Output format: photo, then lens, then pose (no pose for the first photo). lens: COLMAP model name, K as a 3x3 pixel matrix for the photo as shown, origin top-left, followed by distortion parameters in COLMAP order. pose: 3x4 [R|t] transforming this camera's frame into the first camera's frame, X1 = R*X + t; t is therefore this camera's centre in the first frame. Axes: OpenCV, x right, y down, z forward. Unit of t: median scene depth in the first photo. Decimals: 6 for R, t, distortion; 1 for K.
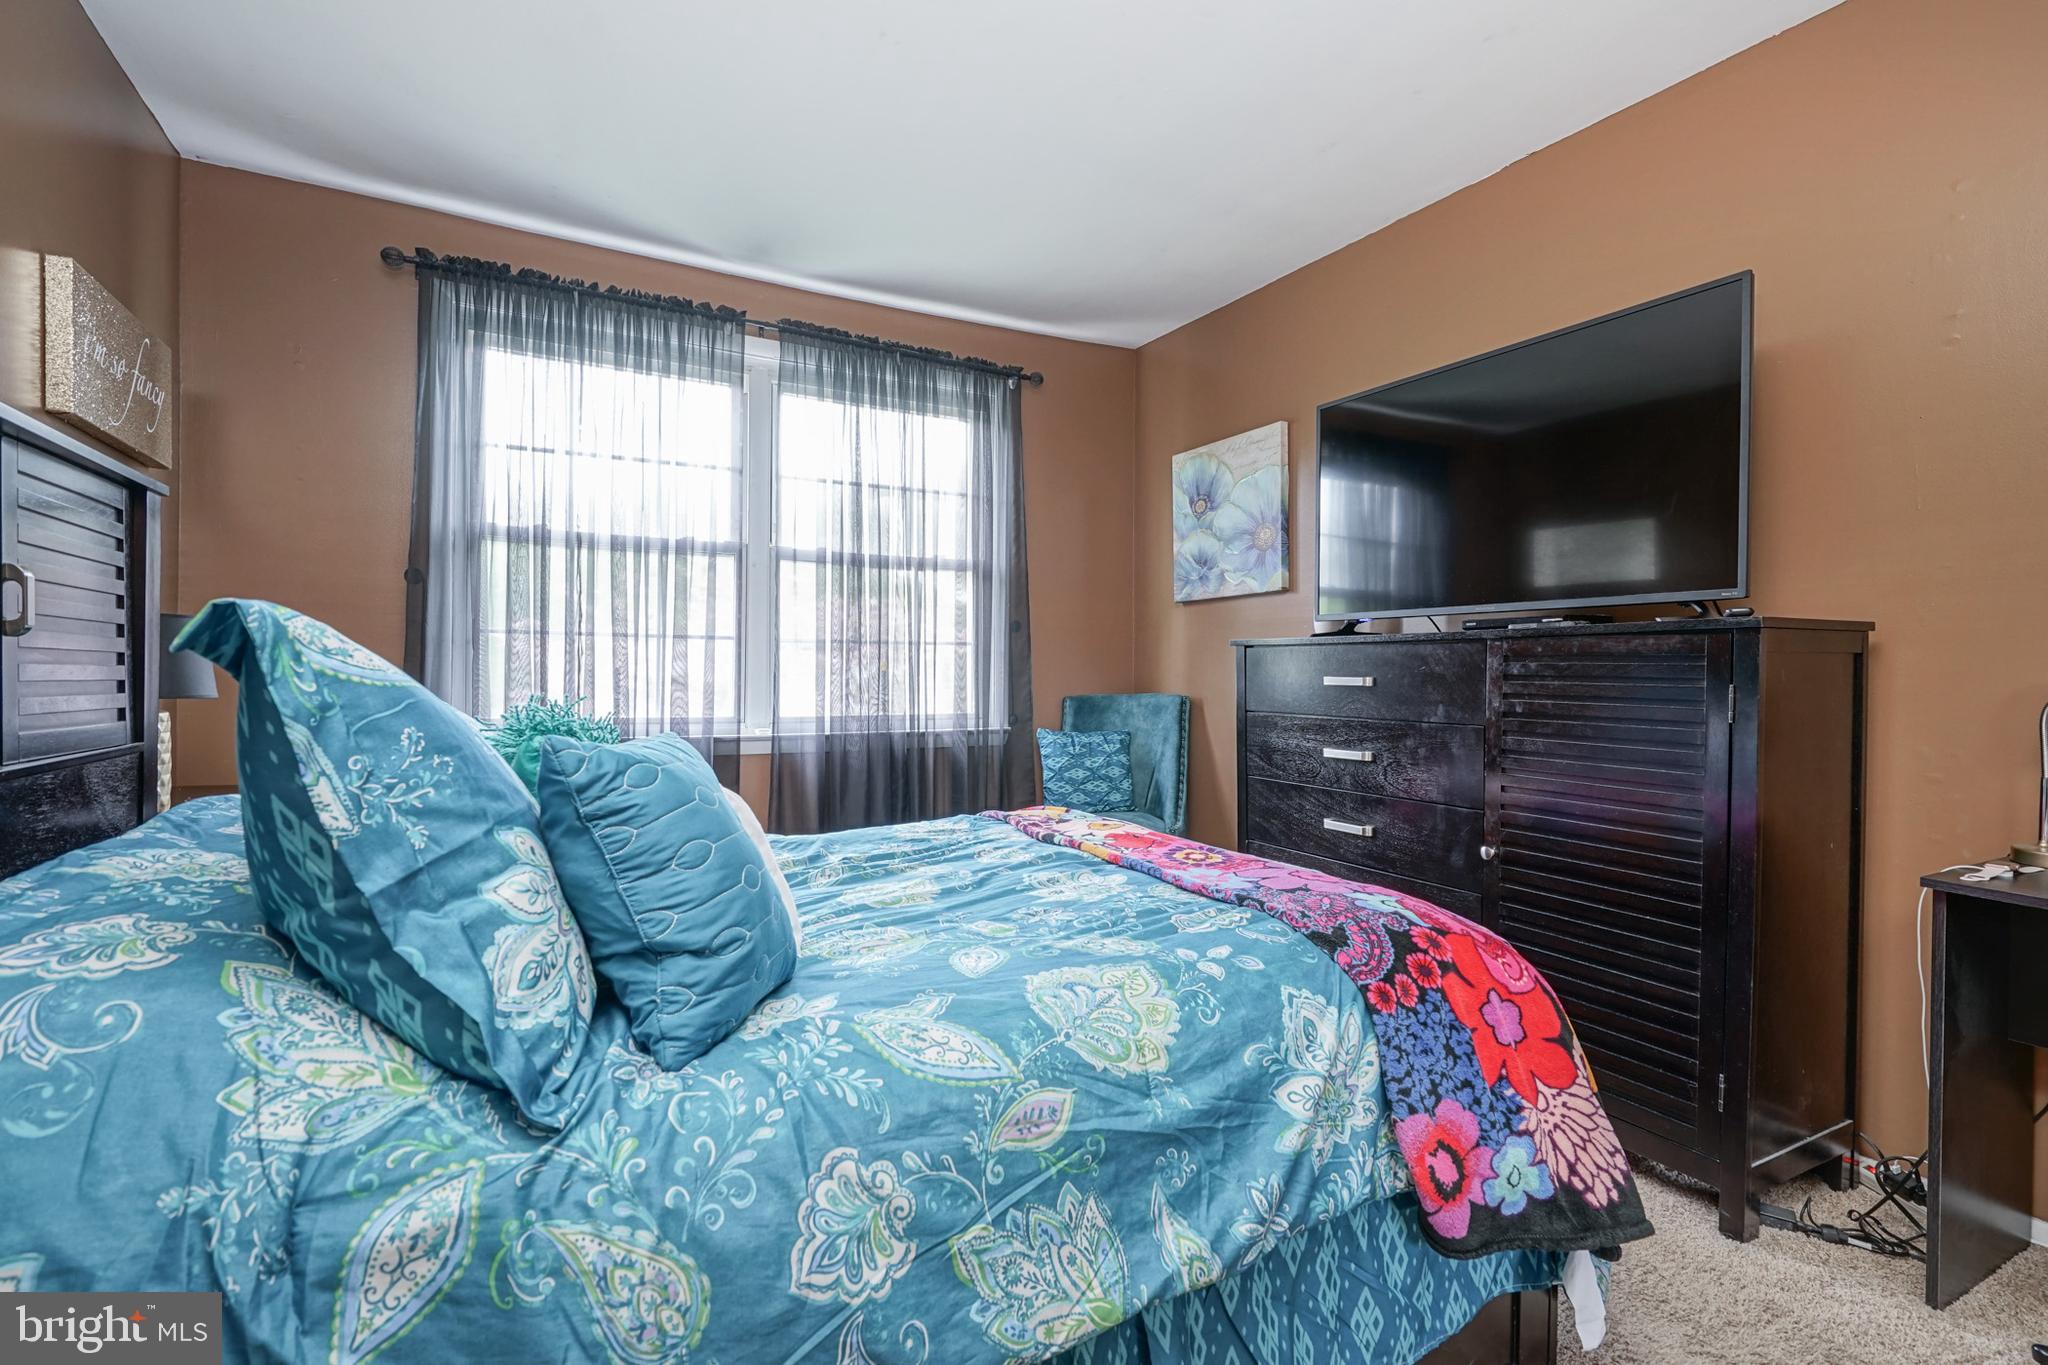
lens RADIAL K [[926.6, 0, 1025.3], [0, 926.6, 651.7], [0, 0, 1]] dist [-0.007570, 0.003841]
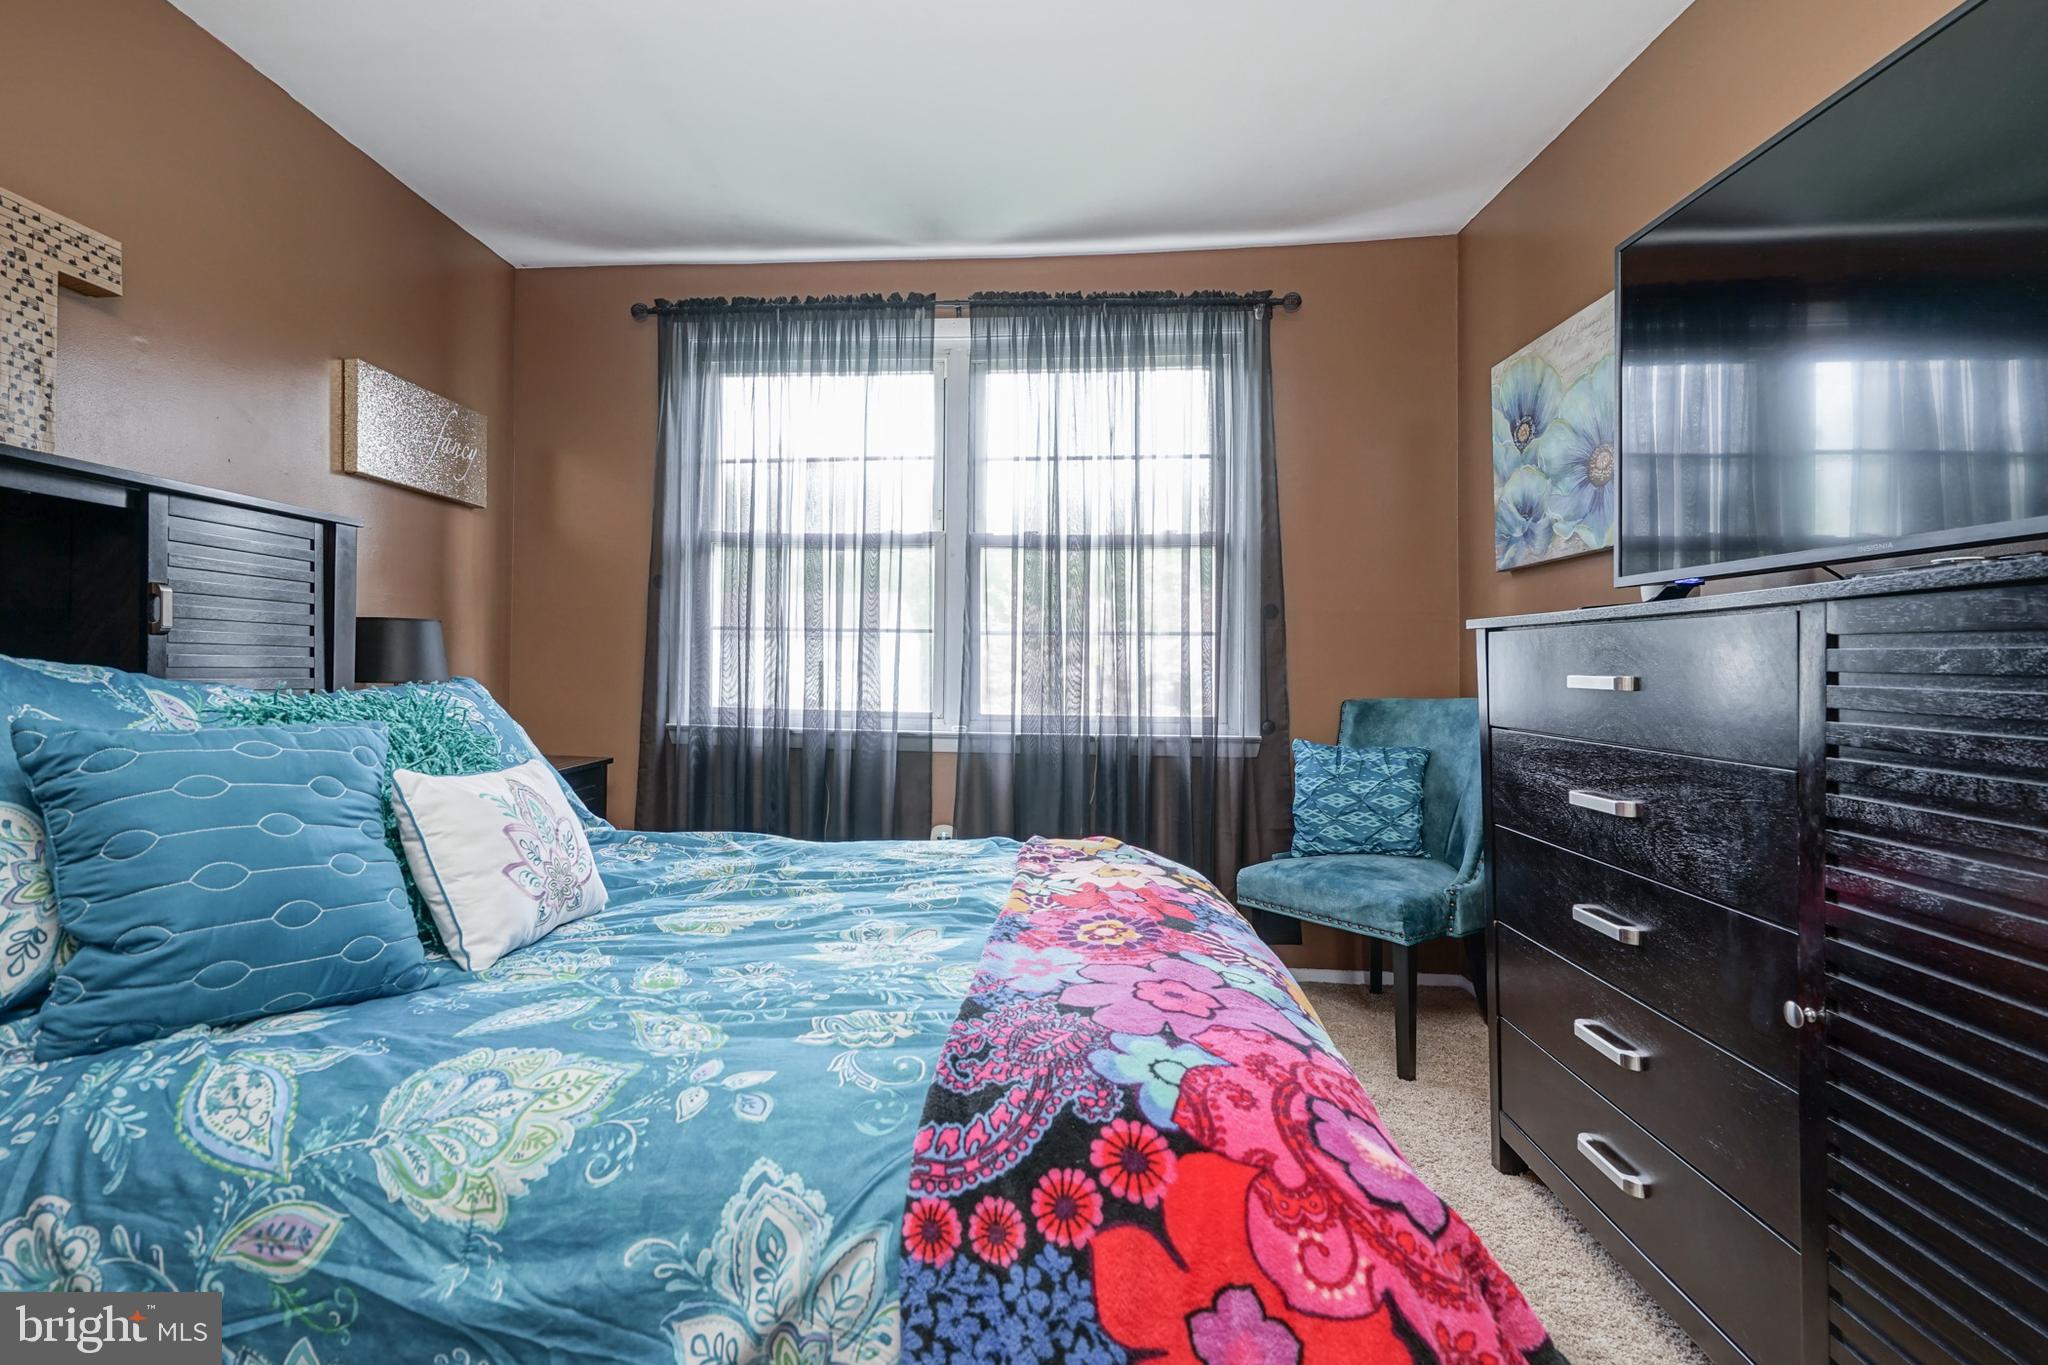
lens RADIAL K [[949.7, 0, 1024.1], [0, 949.7, 635.0], [0, 0, 1]] dist [-0.003890, 0.000351]
pose [[0.829367, -0.015370, -0.558492, 0.332105], [0.006799, 0.999825, -0.017419, 0.007659], [0.558663, 0.010649, 0.829327, 0.235675]]
